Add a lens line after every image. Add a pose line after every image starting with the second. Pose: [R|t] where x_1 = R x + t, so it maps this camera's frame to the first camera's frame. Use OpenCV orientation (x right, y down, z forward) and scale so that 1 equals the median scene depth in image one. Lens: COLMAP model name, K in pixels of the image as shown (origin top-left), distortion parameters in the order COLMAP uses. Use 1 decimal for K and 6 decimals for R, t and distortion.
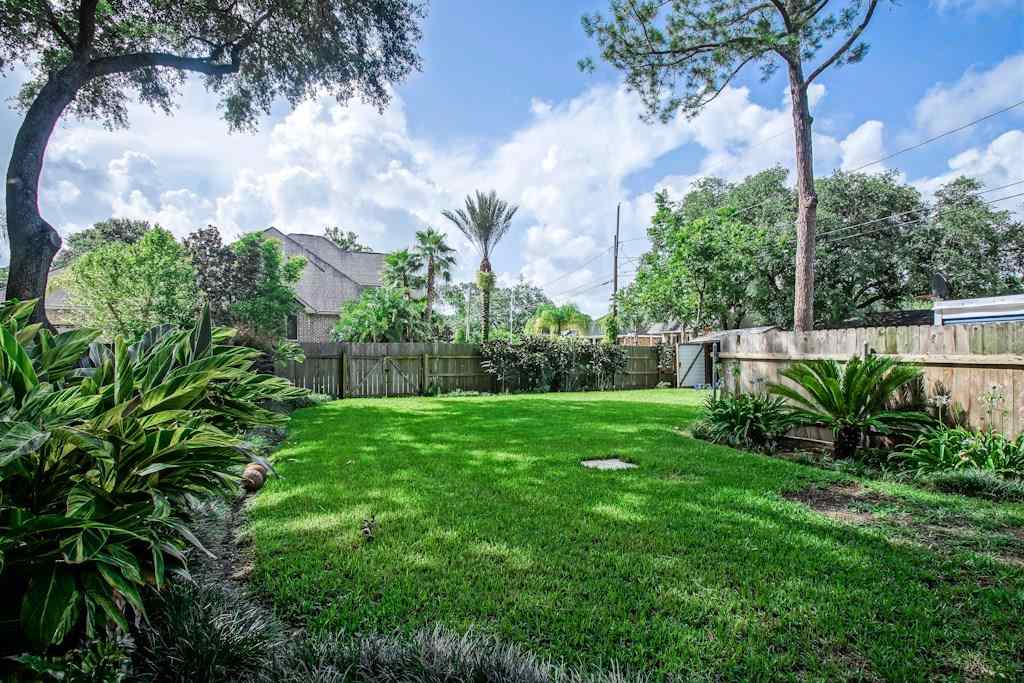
lens RADIAL K [[488.2, 0, 509.0], [0, 488.2, 349.3], [0, 0, 1]] dist [-0.004613, -0.000590]
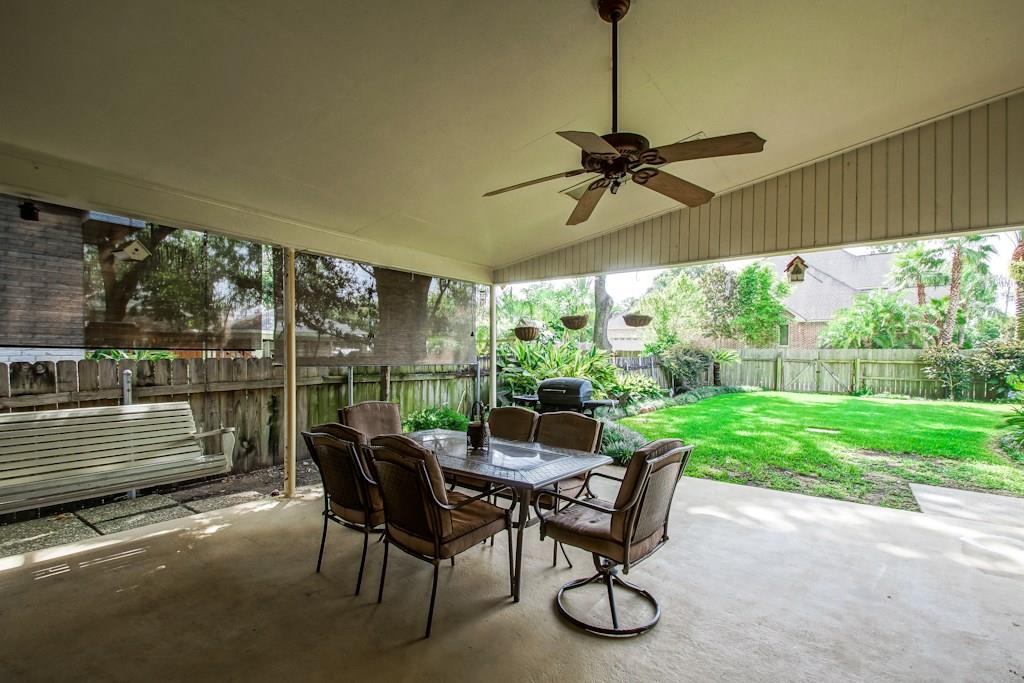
lens RADIAL K [[458.3, 0, 512.8], [0, 458.3, 348.2], [0, 0, 1]] dist [0.001234, 0.000114]
pose [[0.486098, -0.003286, -0.873898, 0.291685], [-0.003863, 0.999975, -0.005909, -0.004739], [0.873896, 0.006248, 0.486074, -0.169115]]
